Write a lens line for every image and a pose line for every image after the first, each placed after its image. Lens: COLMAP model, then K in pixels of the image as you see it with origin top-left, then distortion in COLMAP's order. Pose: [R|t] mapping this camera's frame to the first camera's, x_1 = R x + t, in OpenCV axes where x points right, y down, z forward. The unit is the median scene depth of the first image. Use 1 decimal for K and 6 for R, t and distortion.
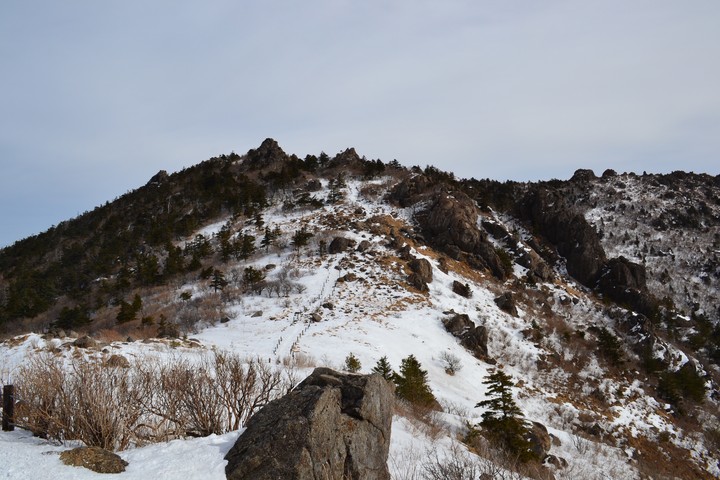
lens RADIAL K [[573.5, 0, 360.0], [0, 573.5, 240.0], [0, 0, 1]] dist [-0.075450, 0.004658]
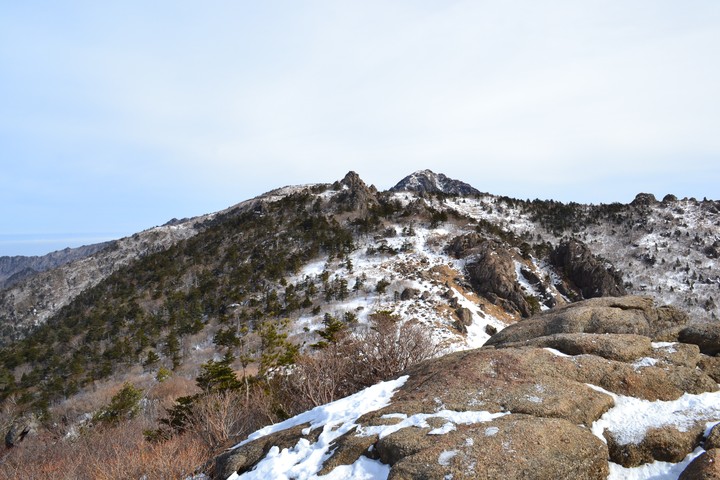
lens RADIAL K [[573.5, 0, 360.0], [0, 573.5, 240.0], [0, 0, 1]] dist [-0.075450, 0.004658]
pose [[0.991771, 0.029873, -0.124492, 0.014045], [-0.029286, 0.999550, 0.006547, -0.099636], [0.124632, -0.002847, 0.992199, -0.325603]]
